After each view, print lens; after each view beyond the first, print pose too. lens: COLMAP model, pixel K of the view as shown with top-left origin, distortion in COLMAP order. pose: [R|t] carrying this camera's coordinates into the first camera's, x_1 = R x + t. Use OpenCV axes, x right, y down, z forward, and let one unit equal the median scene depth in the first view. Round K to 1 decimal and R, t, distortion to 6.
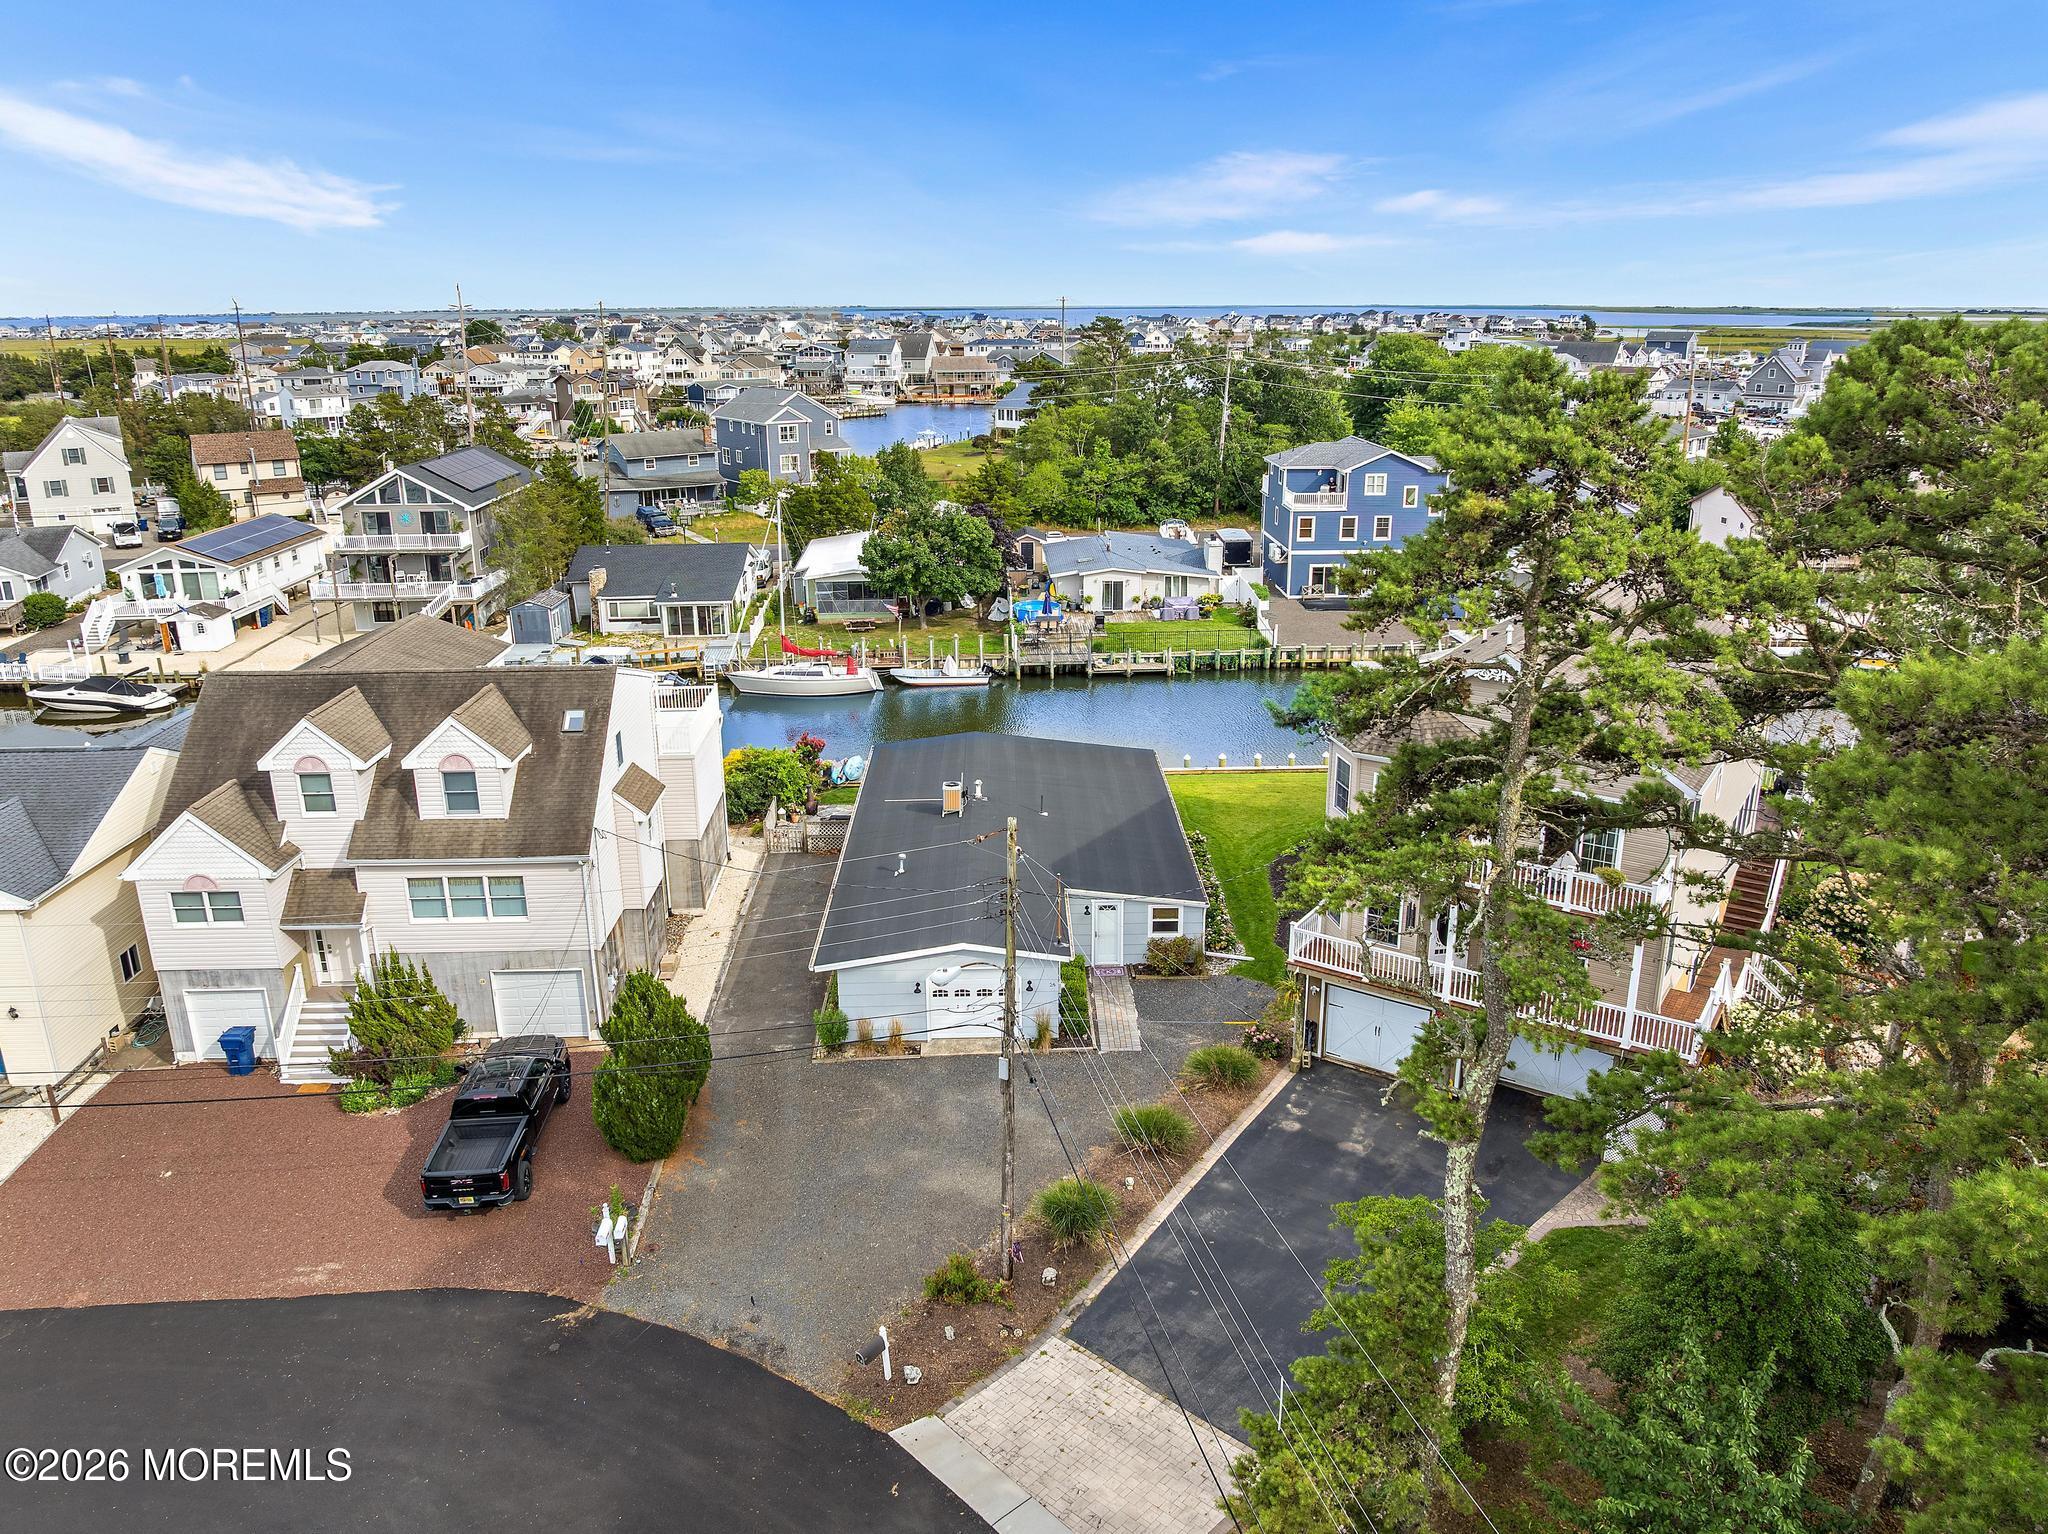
lens RADIAL K [[1444.6, 0, 1056.2], [0, 1444.6, 765.2], [0, 0, 1]] dist [-0.022779, -0.032573]
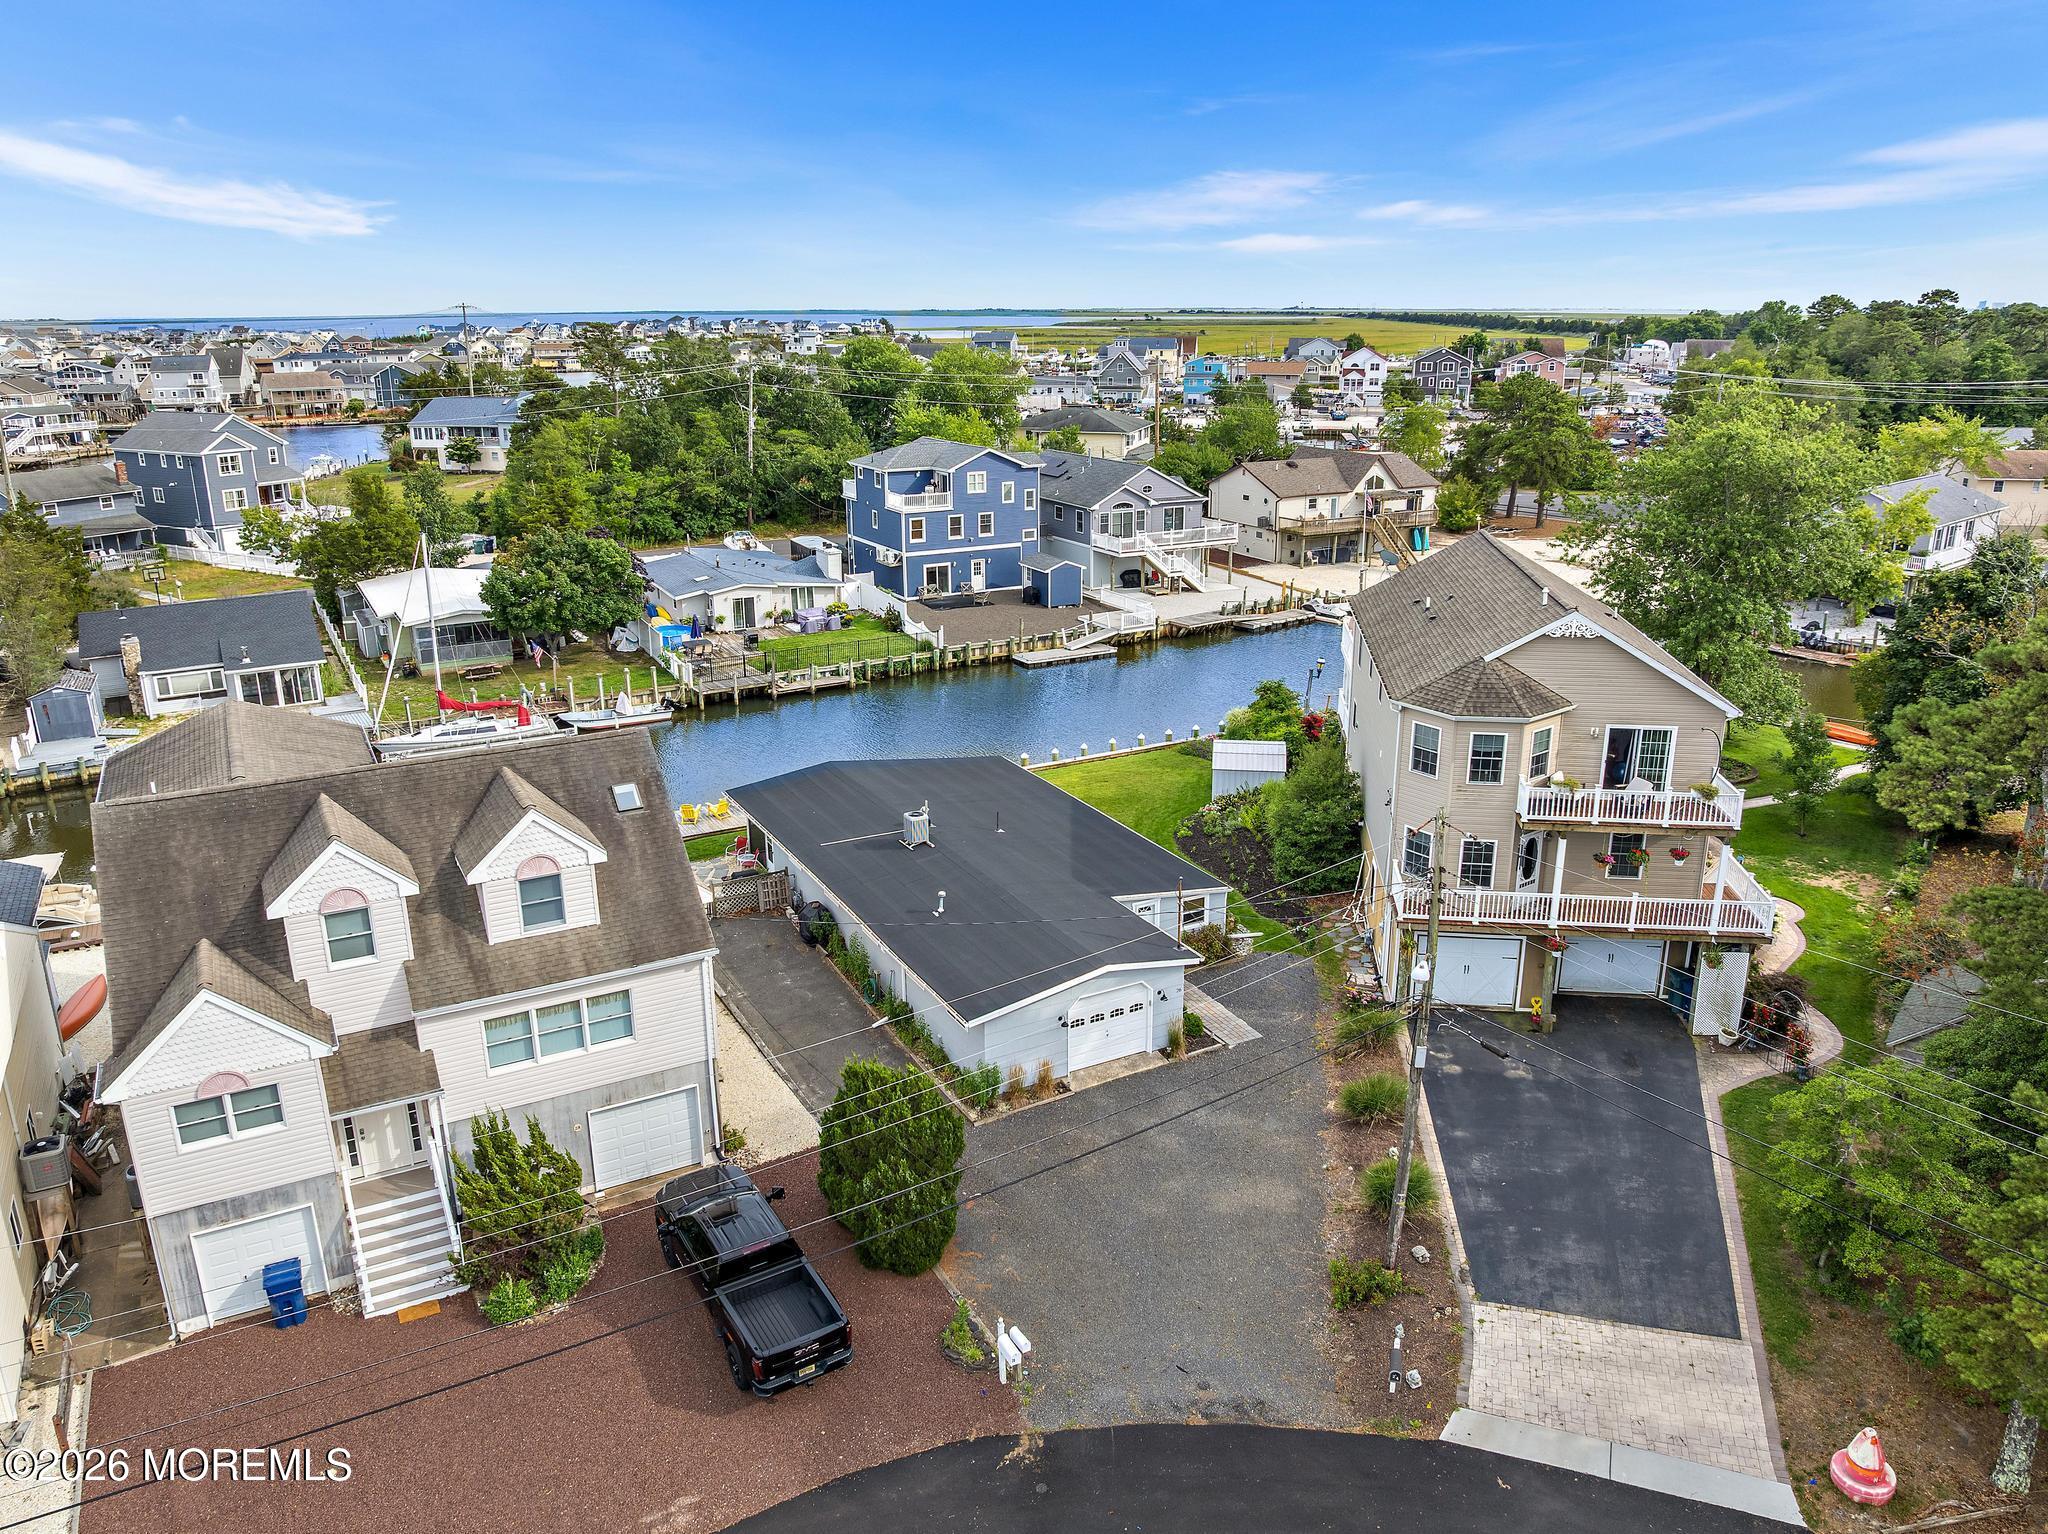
lens RADIAL K [[1444.6, 0, 1056.2], [0, 1444.6, 765.2], [0, 0, 1]] dist [-0.022779, -0.032573]
pose [[0.892341, -0.134774, 0.430771, -0.222023], [0.136425, 0.990276, 0.027220, -0.017825], [-0.430250, 0.034479, 0.902051, 0.064354]]
